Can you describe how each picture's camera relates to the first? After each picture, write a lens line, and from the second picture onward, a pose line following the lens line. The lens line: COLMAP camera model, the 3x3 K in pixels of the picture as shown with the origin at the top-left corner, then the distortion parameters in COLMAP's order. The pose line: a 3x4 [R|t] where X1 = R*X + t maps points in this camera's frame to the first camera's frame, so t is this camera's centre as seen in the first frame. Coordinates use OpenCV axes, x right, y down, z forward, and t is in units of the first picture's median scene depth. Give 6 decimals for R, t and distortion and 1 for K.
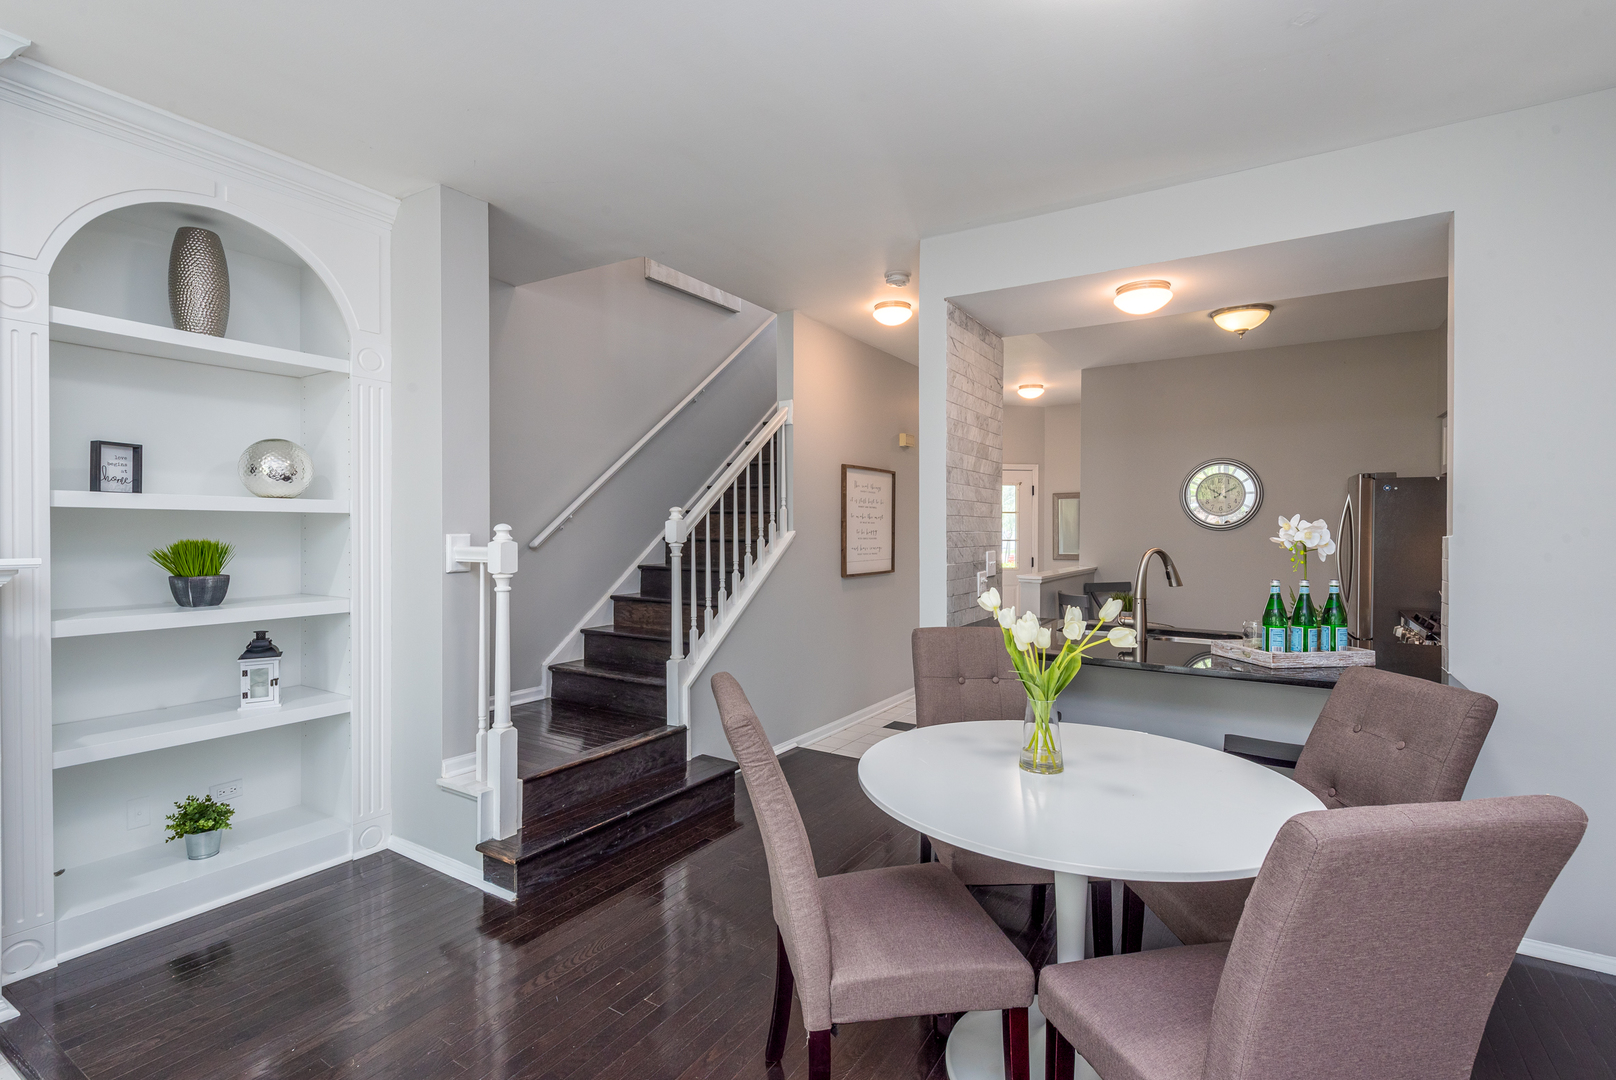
lens RADIAL K [[746.5, 0, 808.0], [0, 746.5, 540.0], [0, 0, 1]] dist [0.000936, 0.000028]
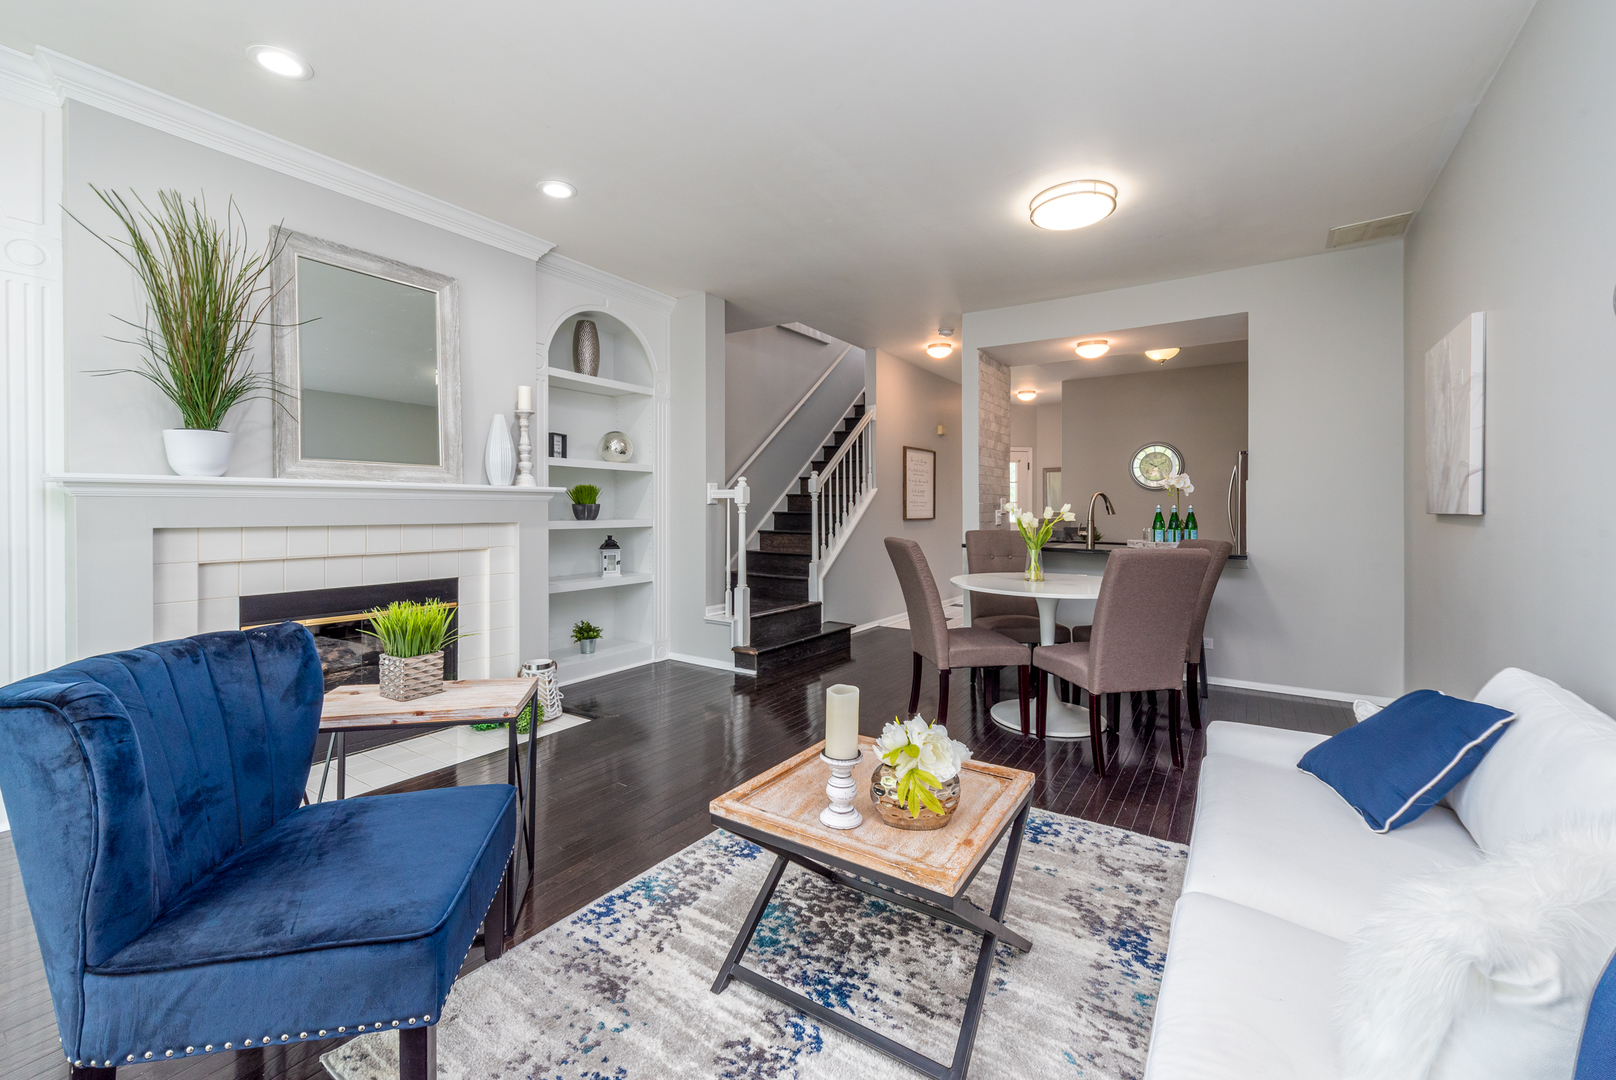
lens RADIAL K [[649.2, 0, 824.8], [0, 649.2, 510.8], [0, 0, 1]] dist [-0.001570, -0.000132]
pose [[0.999947, -0.000701, -0.010265, -0.149992], [0.000623, 0.999971, -0.007605, 0.060010], [0.010270, 0.007599, 0.999918, -0.484119]]
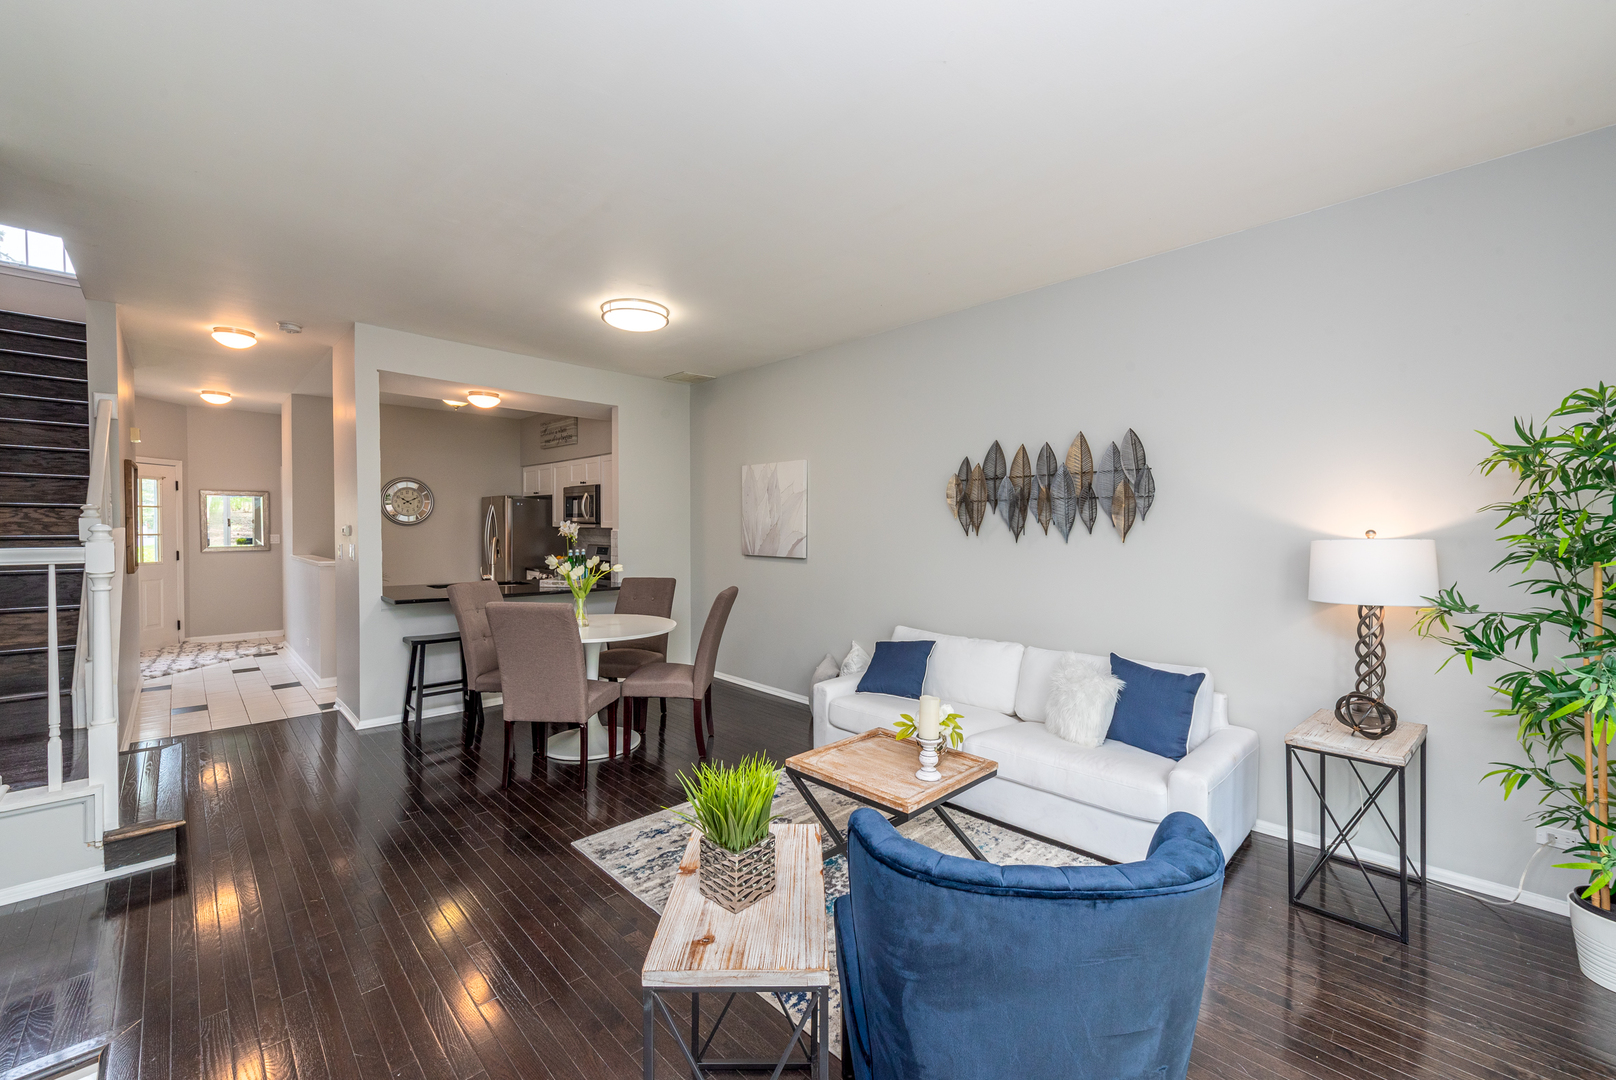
lens RADIAL K [[635.3, 0, 808.0], [0, 635.3, 540.0], [0, 0, 1]] dist [0.001358, -0.000038]
pose [[0.230052, -0.022812, 0.972911, -0.827886], [0.004186, 0.999739, 0.022452, -0.016588], [-0.973169, -0.001093, 0.230087, -0.117925]]
